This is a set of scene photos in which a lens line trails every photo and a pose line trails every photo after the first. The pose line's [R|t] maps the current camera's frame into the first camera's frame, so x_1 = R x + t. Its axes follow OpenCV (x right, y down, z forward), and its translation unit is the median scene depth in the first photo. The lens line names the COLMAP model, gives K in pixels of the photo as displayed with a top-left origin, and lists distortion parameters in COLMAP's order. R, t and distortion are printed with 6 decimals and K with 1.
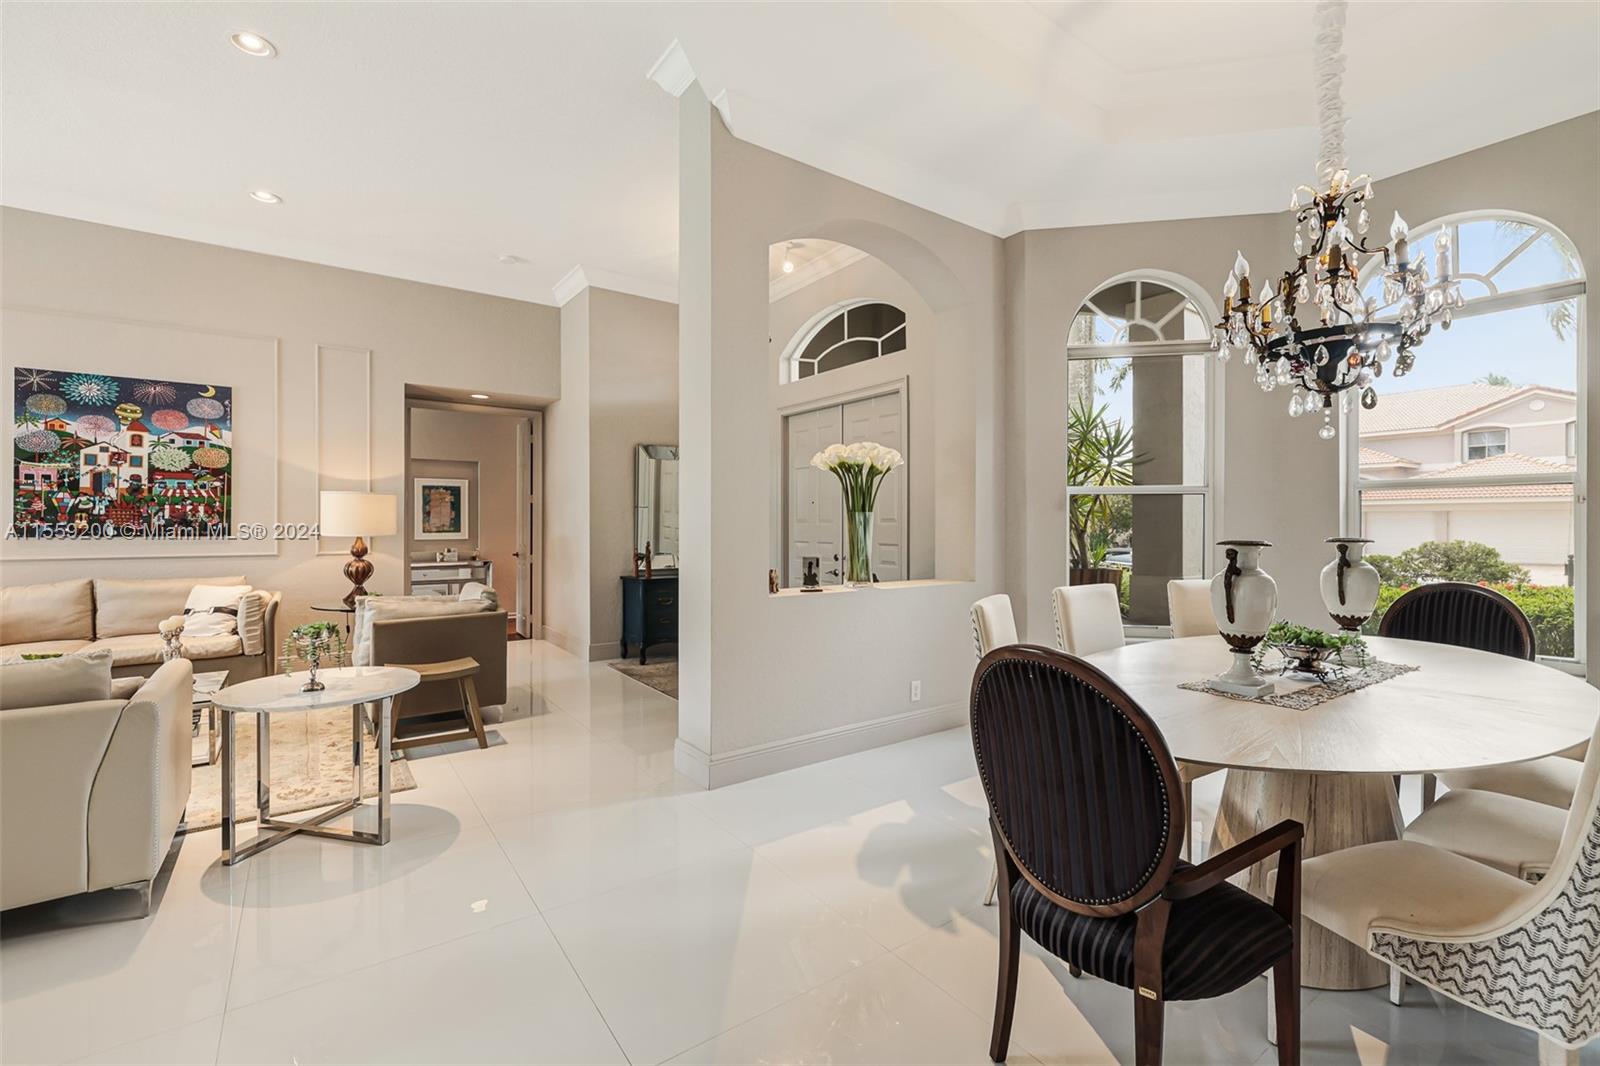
lens RADIAL K [[678.3, 0, 780.8], [0, 678.3, 523.4], [0, 0, 1]] dist [-0.000931, -0.000131]
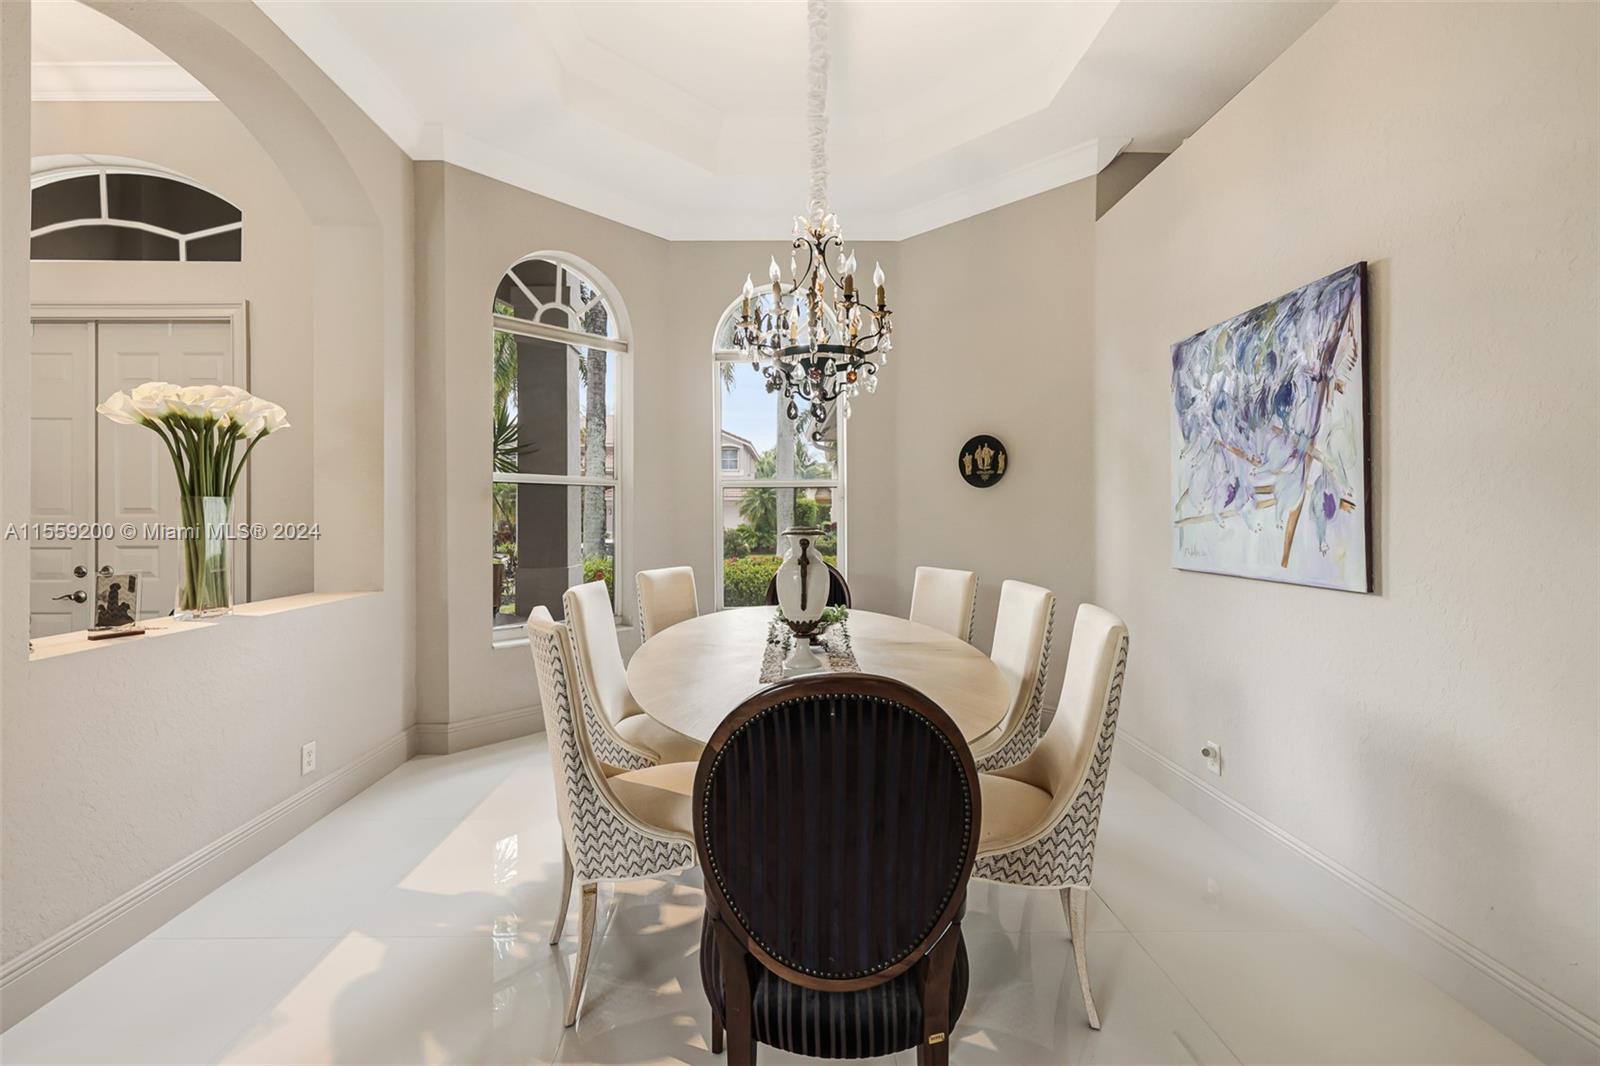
lens RADIAL K [[679.4, 0, 792.0], [0, 679.4, 513.1], [0, 0, 1]] dist [-0.002636, -0.000377]
pose [[0.560946, 0.001306, 0.827852, -0.078042], [0.001341, 0.999996, -0.002487, 0.000369], [-0.827851, 0.002505, 0.560942, 0.165176]]
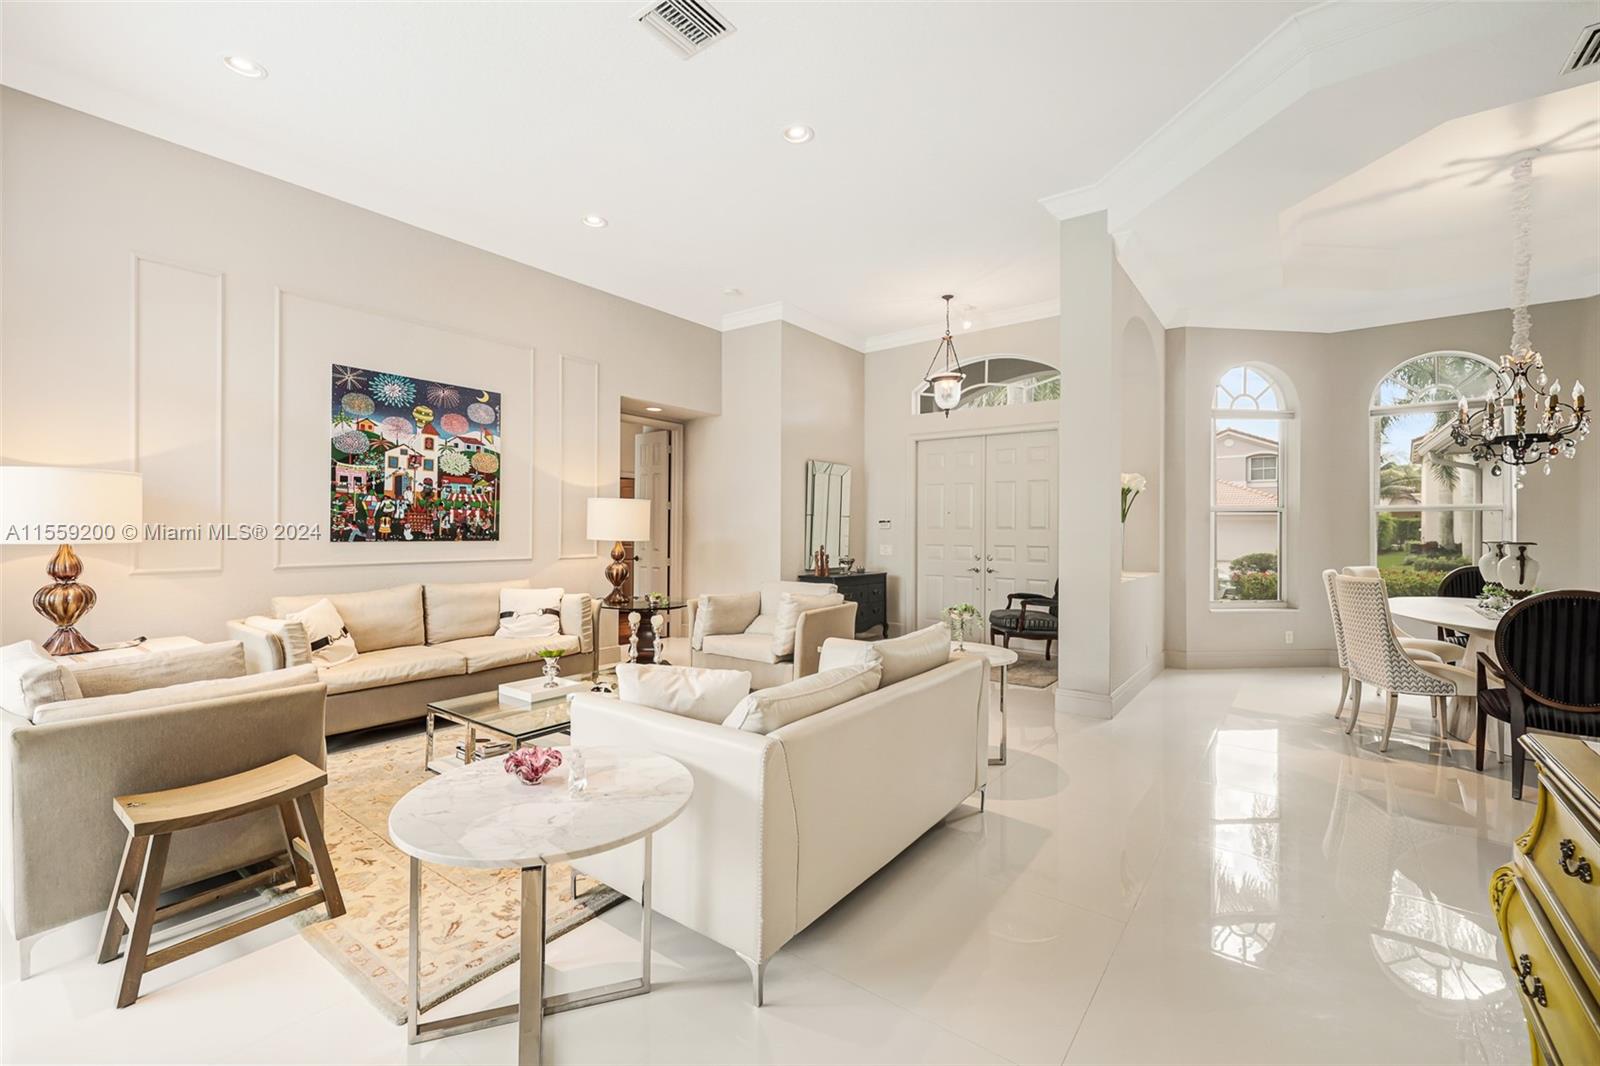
lens RADIAL K [[681.3, 0, 797.6], [0, 681.3, 525.8], [0, 0, 1]] dist [0.017611, -0.000196]
pose [[0.953210, 0.005988, 0.302249, -0.760940], [-0.004785, 0.999977, -0.004720, -0.000812], [-0.302270, 0.003053, 0.953217, -0.116091]]
